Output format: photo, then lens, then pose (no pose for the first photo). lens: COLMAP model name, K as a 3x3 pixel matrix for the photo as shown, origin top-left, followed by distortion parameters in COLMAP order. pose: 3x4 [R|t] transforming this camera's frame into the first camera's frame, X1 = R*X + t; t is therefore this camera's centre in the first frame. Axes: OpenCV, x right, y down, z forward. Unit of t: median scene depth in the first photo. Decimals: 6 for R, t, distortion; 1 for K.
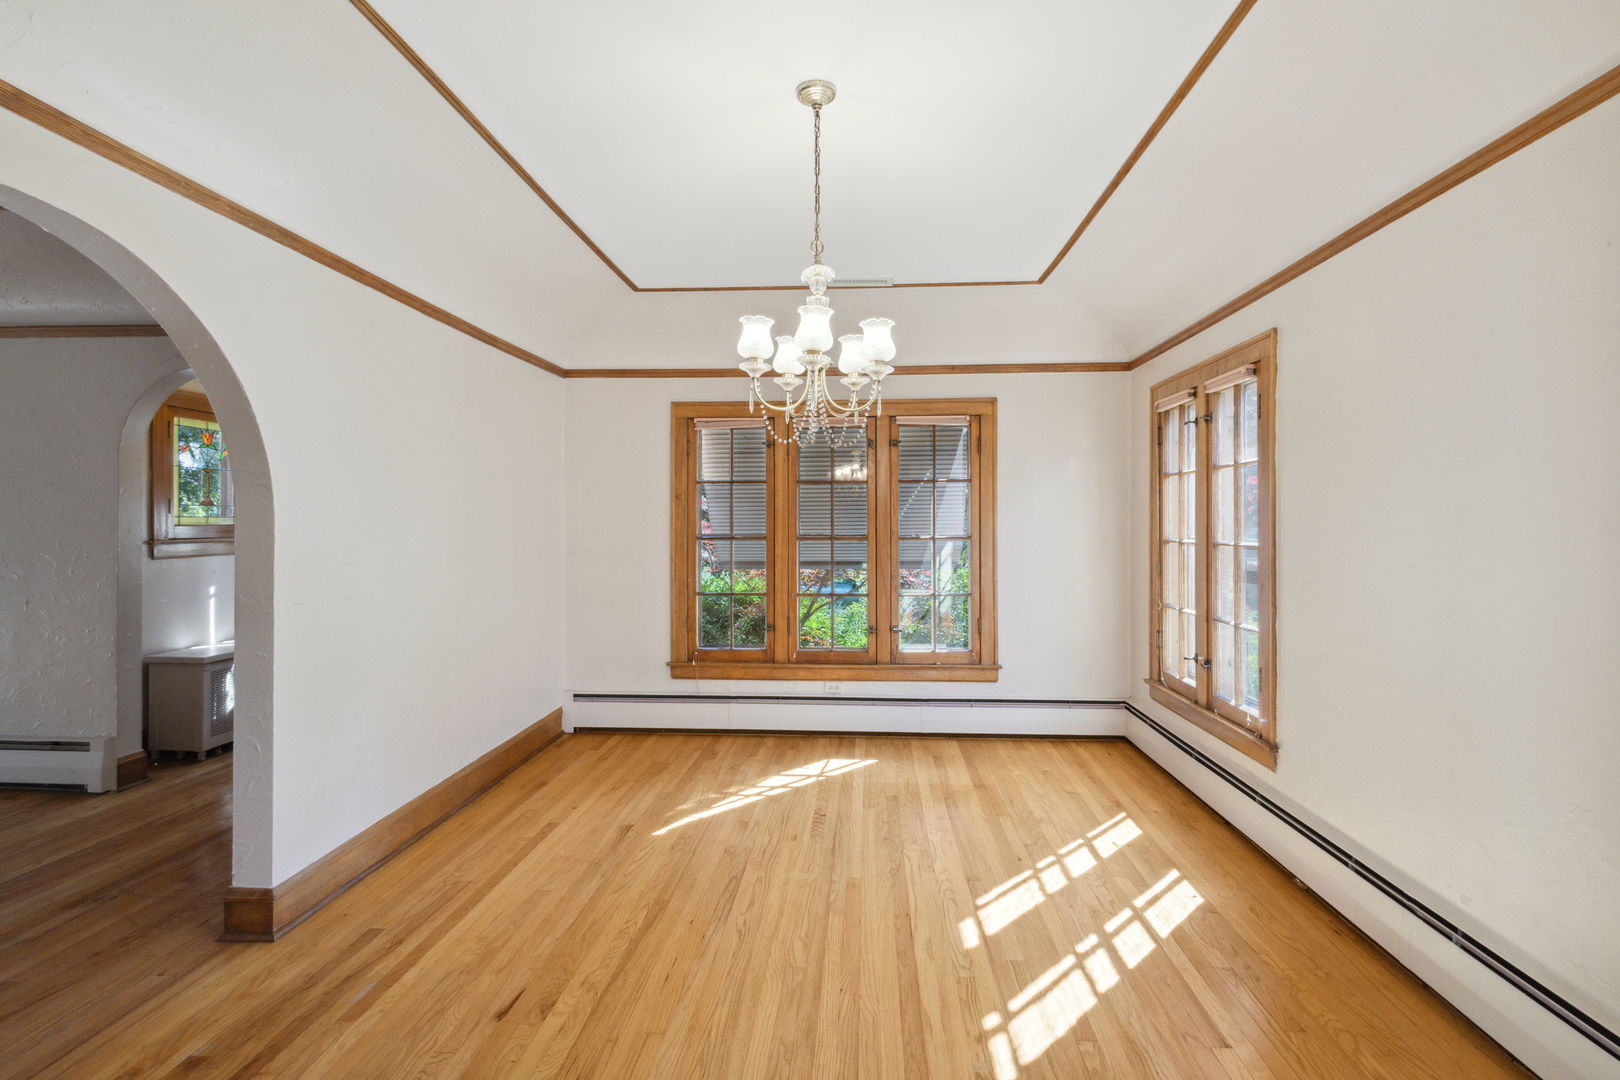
lens RADIAL K [[765.0, 0, 820.2], [0, 765.0, 527.8], [0, 0, 1]] dist [0.017118, 0.003347]
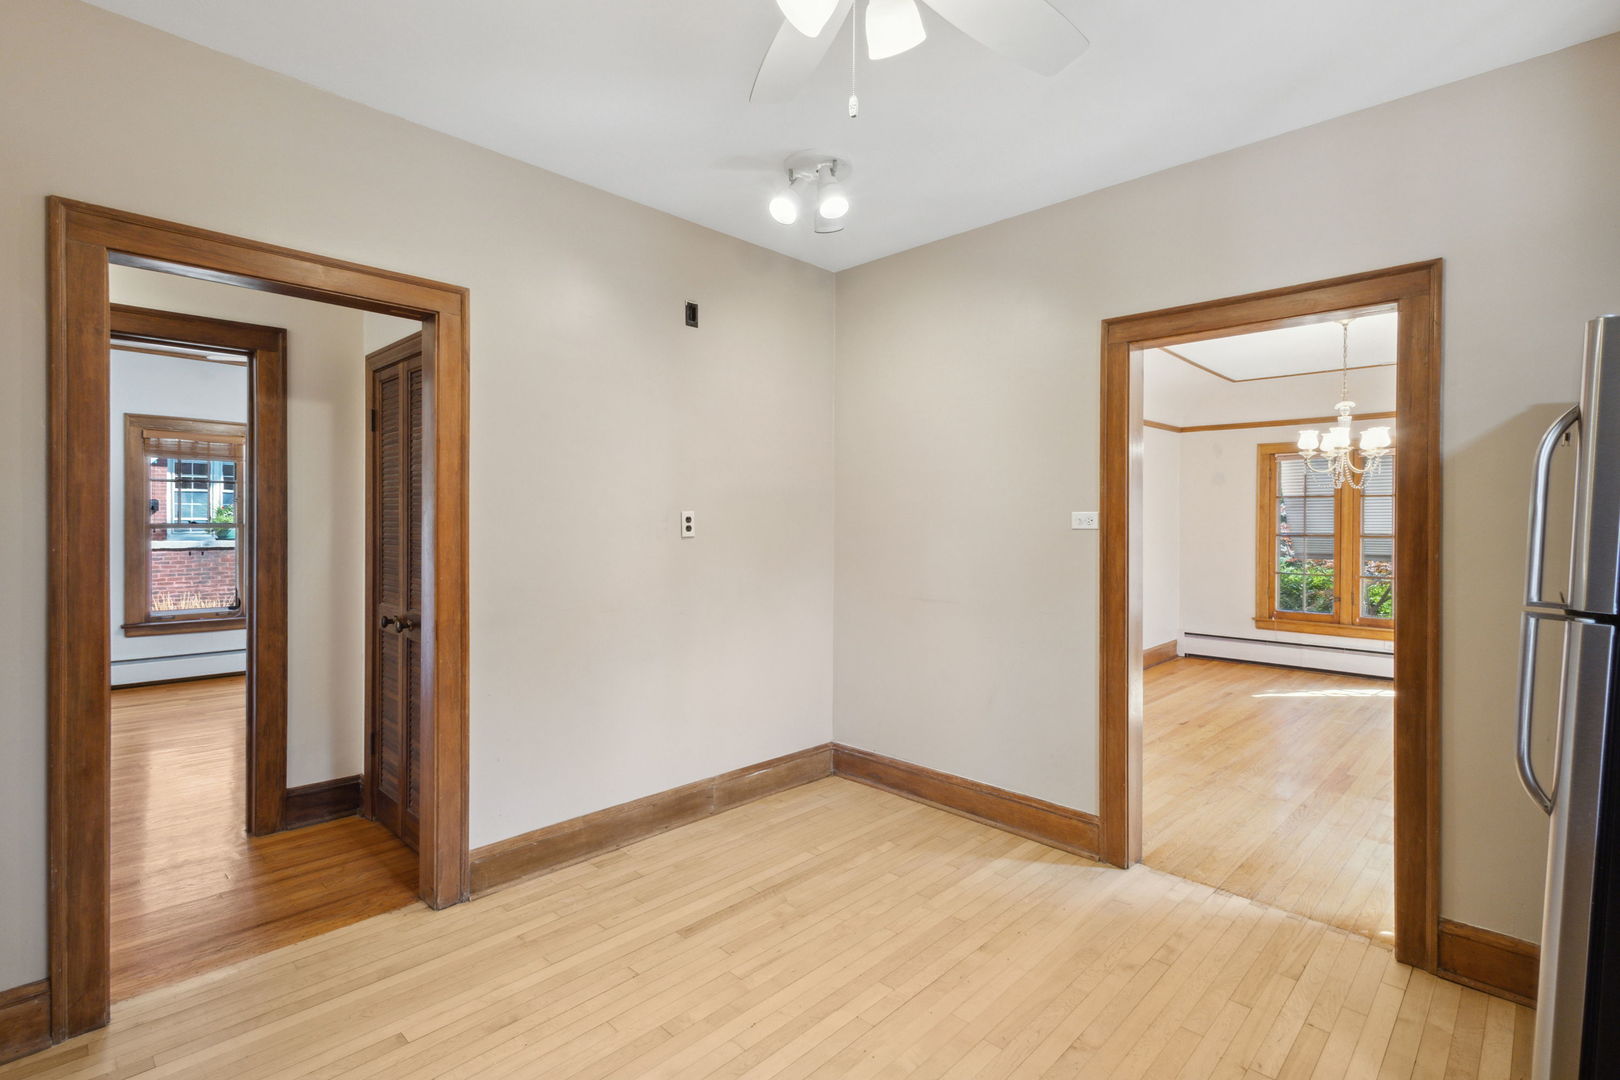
lens RADIAL K [[765.0, 0, 813.2], [0, 765.0, 528.1], [0, 0, 1]] dist [0.017118, 0.003347]
pose [[0.762292, 0.009638, -0.647161, 0.143959], [-0.009522, 0.999948, 0.003675, 0.003641], [0.647163, 0.003361, 0.762345, -0.862797]]
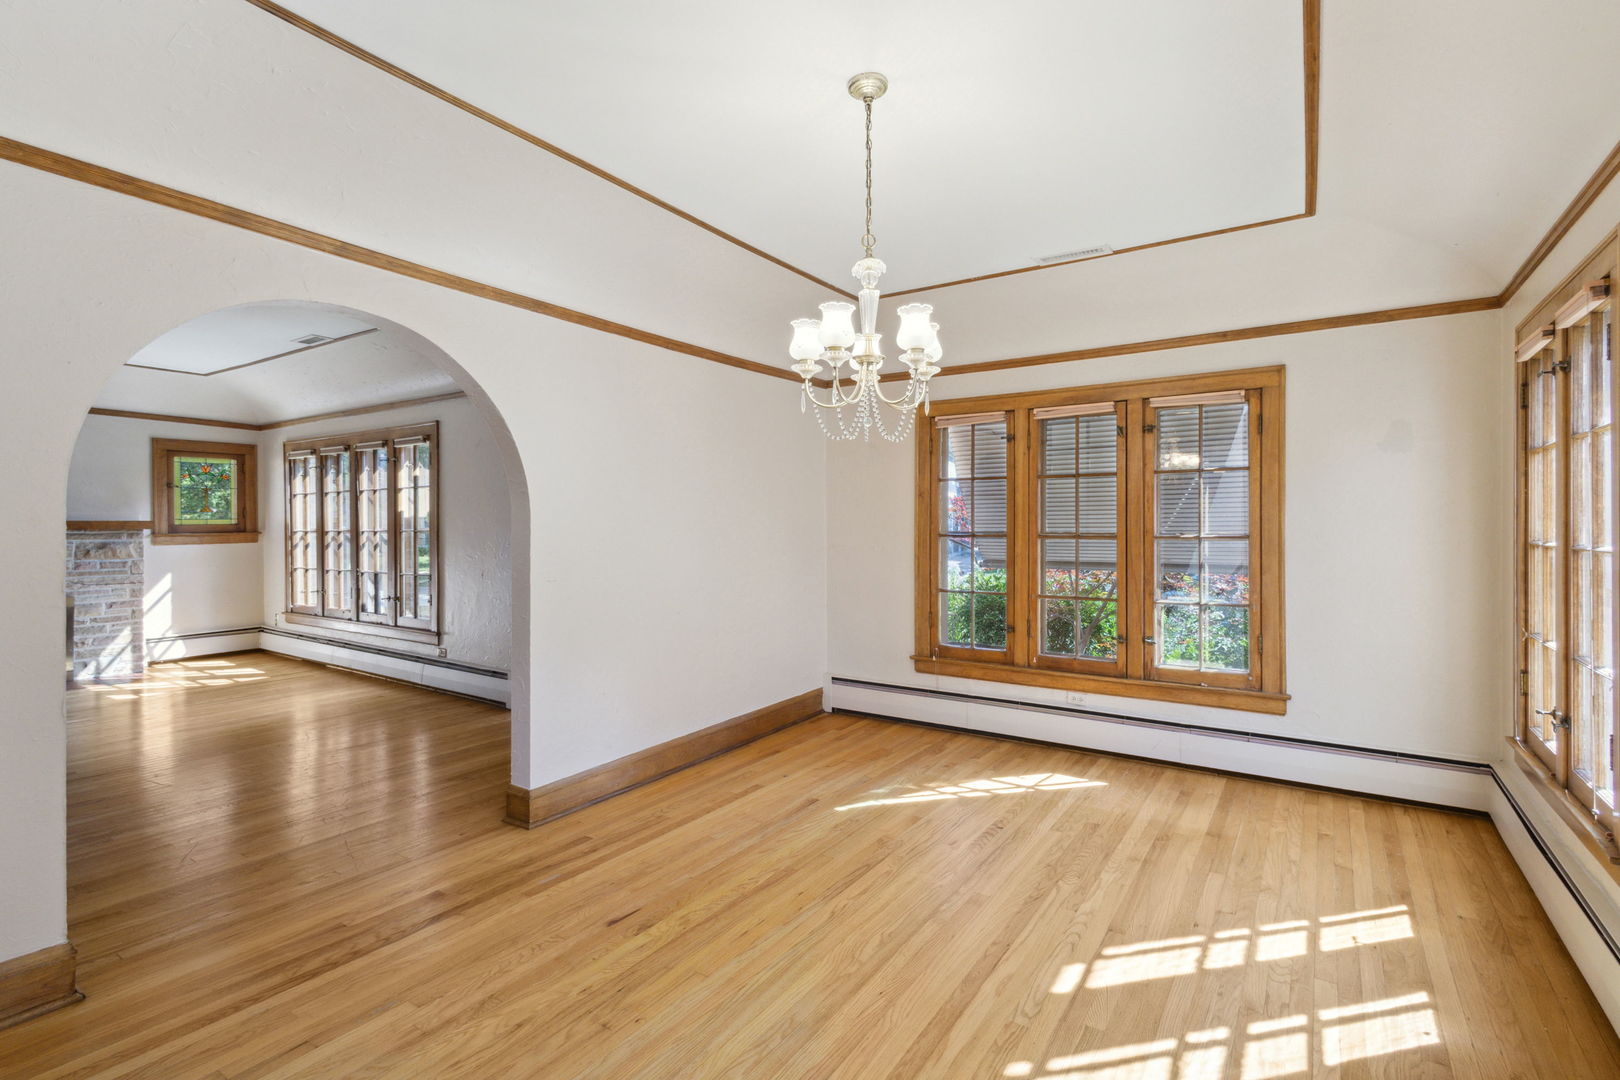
lens RADIAL K [[765.0, 0, 822.5], [0, 765.0, 531.8], [0, 0, 1]] dist [0.017118, 0.003347]
pose [[0.869005, 0.006344, -0.494763, 0.248867], [-0.002970, 0.999967, 0.007606, 0.002289], [0.494795, -0.005140, 0.868995, 0.058871]]
